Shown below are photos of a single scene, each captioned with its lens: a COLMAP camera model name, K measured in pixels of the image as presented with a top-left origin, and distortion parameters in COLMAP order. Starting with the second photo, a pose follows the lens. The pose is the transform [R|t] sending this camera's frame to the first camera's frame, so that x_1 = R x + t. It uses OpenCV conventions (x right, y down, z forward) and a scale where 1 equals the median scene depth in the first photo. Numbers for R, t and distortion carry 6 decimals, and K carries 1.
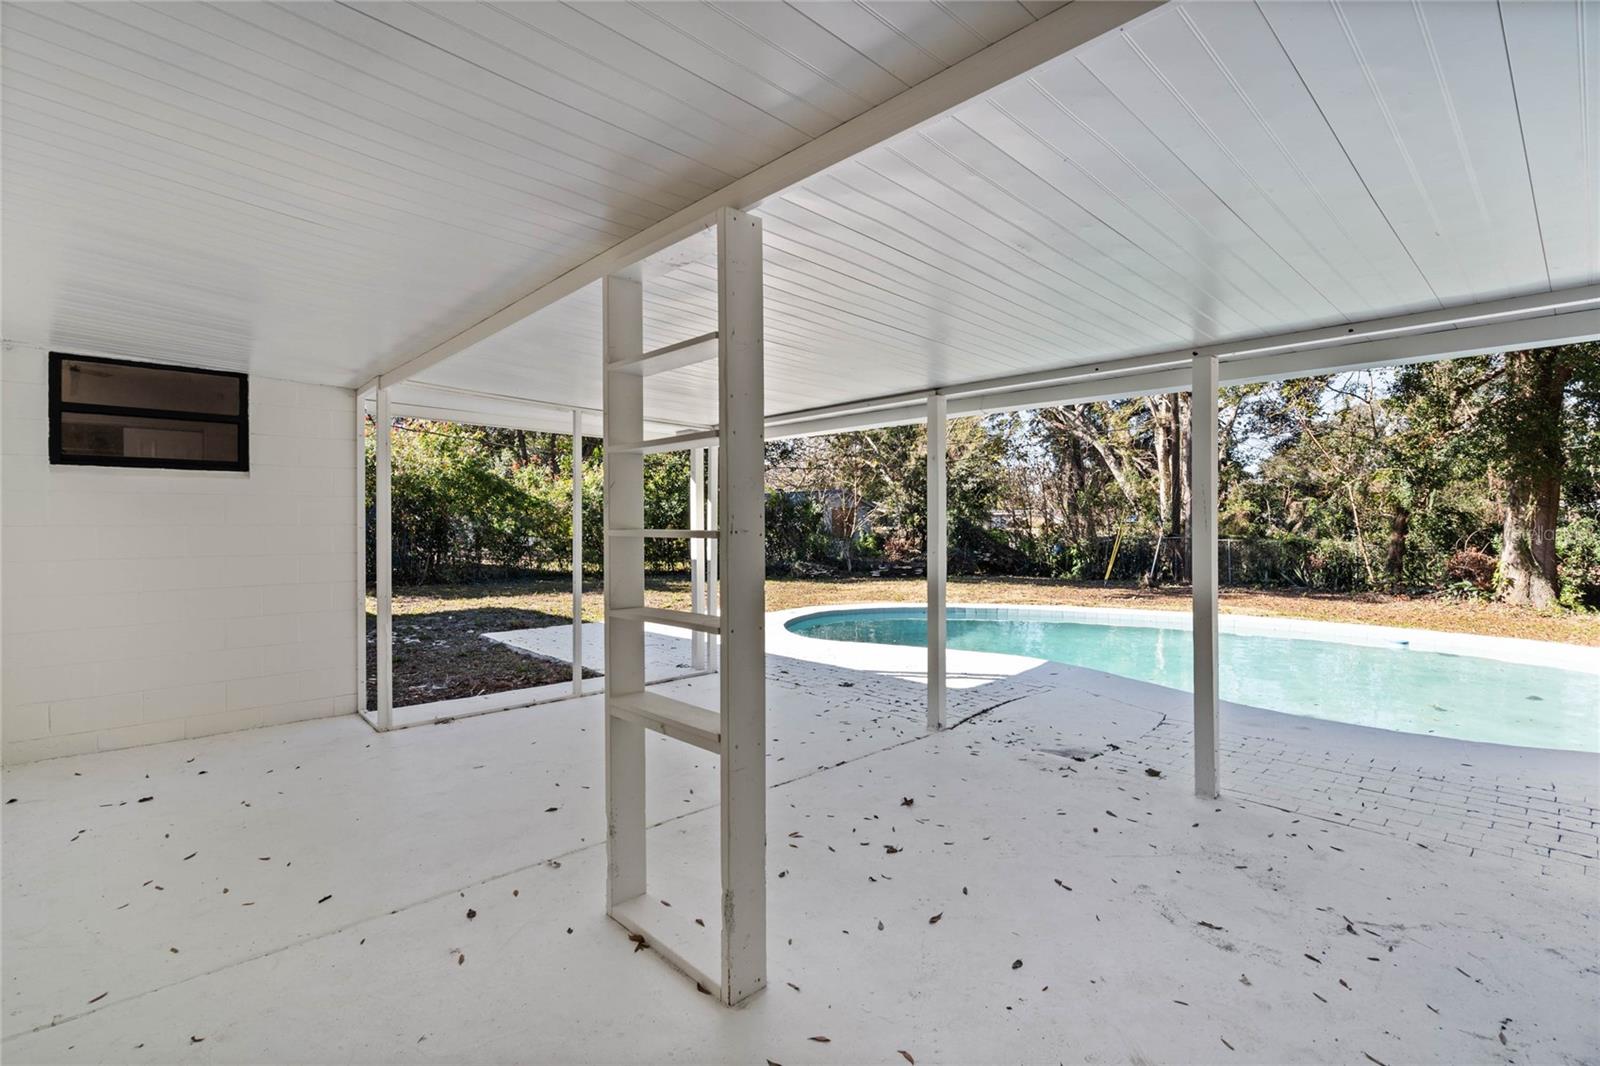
lens RADIAL K [[757.6, 0, 803.9], [0, 757.6, 532.2], [0, 0, 1]] dist [-0.003770, 0.001054]
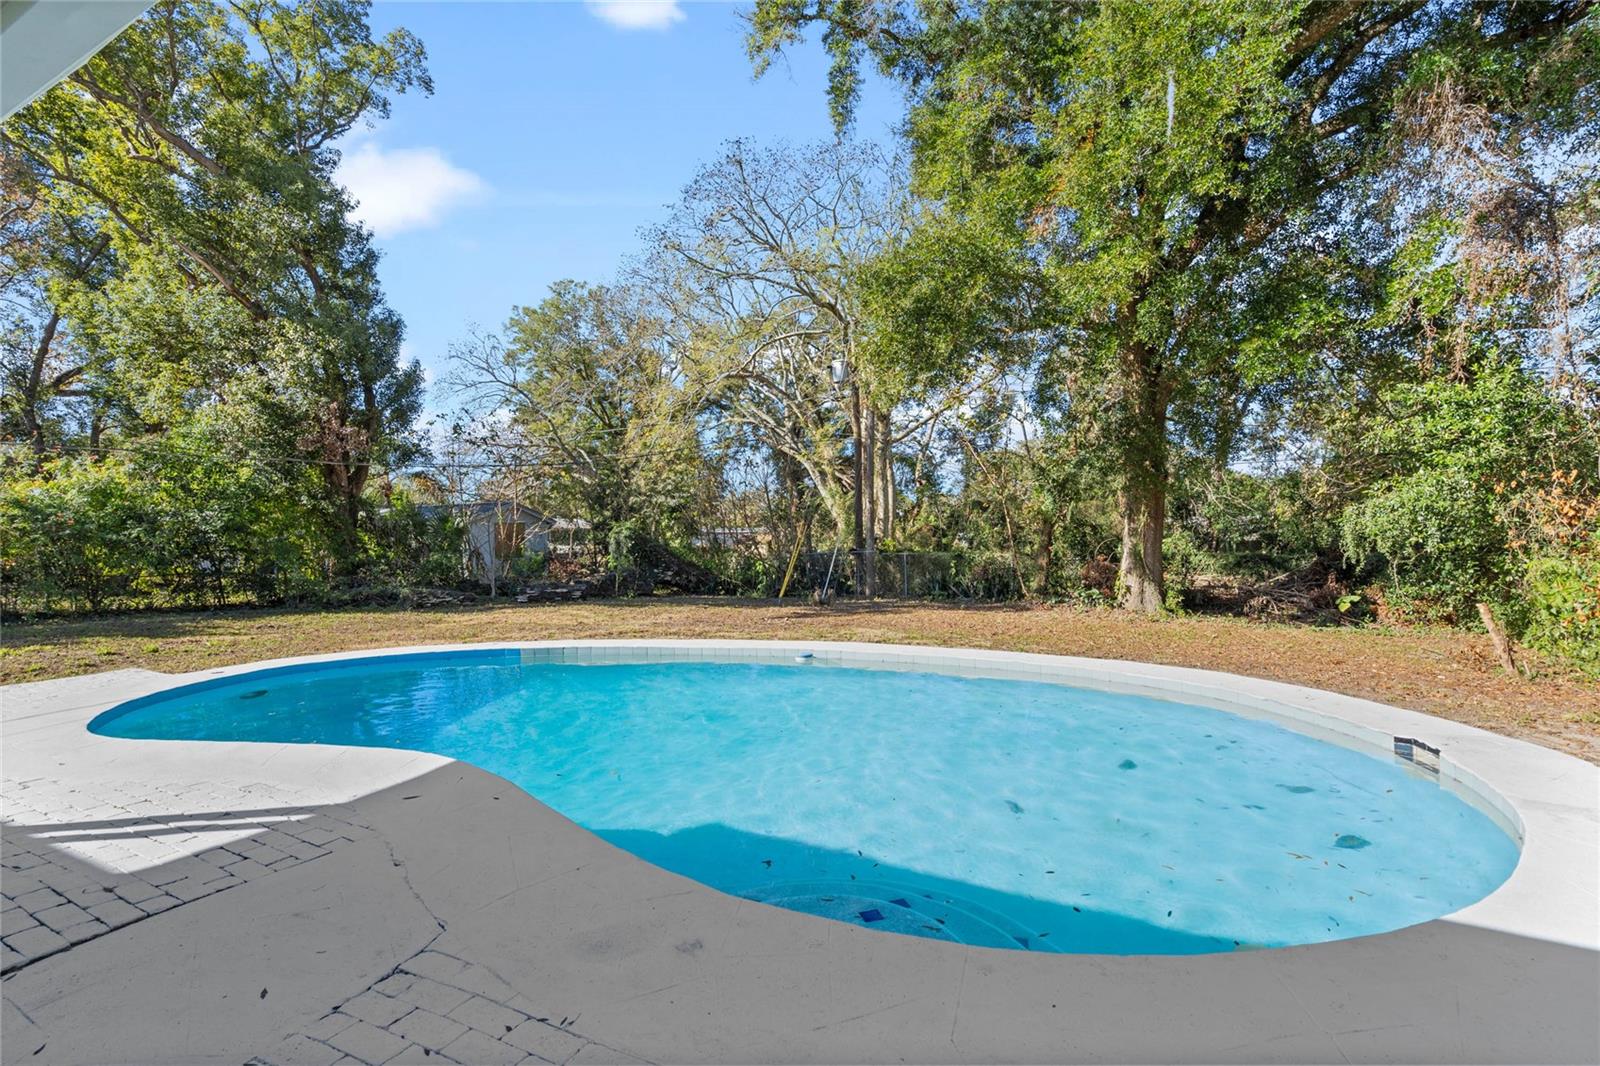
lens RADIAL K [[737.6, 0, 801.6], [0, 737.6, 549.3], [0, 0, 1]] dist [-0.000961, 0.000115]
pose [[0.950249, -0.012210, 0.311252, 0.175238], [0.012771, 0.999918, 0.000238, 0.004232], [-0.311229, 0.003749, 0.950327, 0.157385]]
